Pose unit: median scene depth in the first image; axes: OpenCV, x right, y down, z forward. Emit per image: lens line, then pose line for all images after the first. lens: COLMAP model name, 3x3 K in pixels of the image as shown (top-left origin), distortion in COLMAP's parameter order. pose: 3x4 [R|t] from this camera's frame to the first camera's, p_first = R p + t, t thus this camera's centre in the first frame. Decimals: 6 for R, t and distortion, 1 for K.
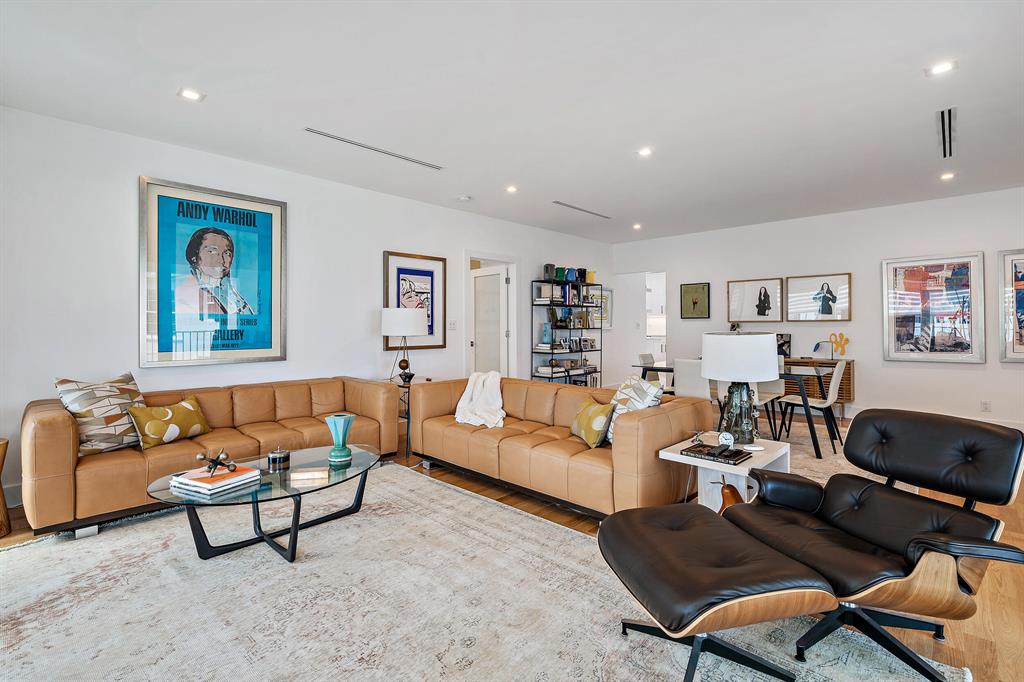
lens RADIAL K [[466.4, 0, 512.0], [0, 466.4, 341.0], [0, 0, 1]] dist [0.002350, 0.000153]
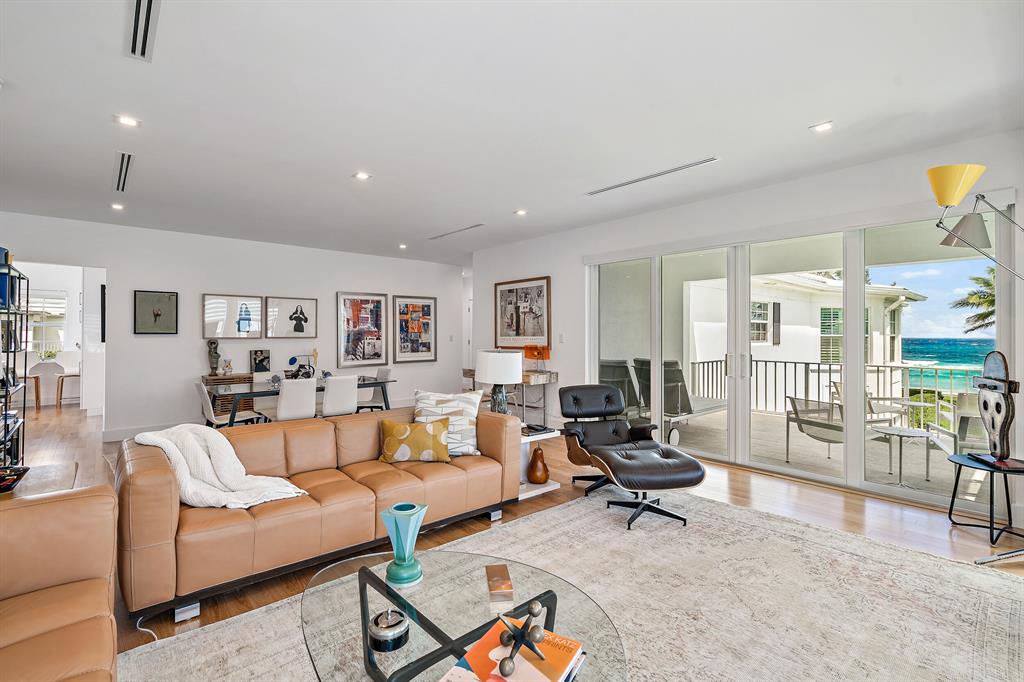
lens RADIAL K [[466.4, 0, 512.0], [0, 466.4, 341.0], [0, 0, 1]] dist [0.002350, 0.000153]
pose [[0.092837, -0.008585, 0.995644, -0.503166], [0.032323, 0.999462, 0.005604, -0.028272], [-0.995157, 0.031662, 0.093065, 0.419989]]
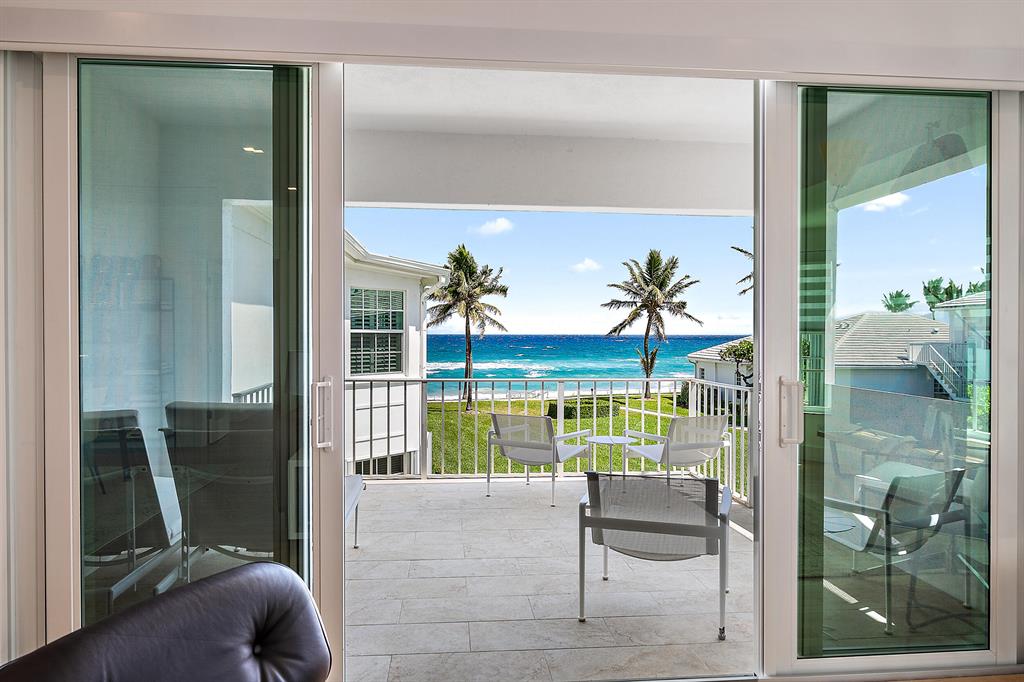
lens RADIAL K [[714.0, 0, 512.4], [0, 714.0, 328.7], [0, 0, 1]] dist [-0.004038, -0.002091]
pose [[-0.749374, 0.009605, 0.662077, 0.097443], [0.027212, 0.999497, 0.016300, -0.025771], [-0.661587, 0.030231, -0.749259, 0.450792]]
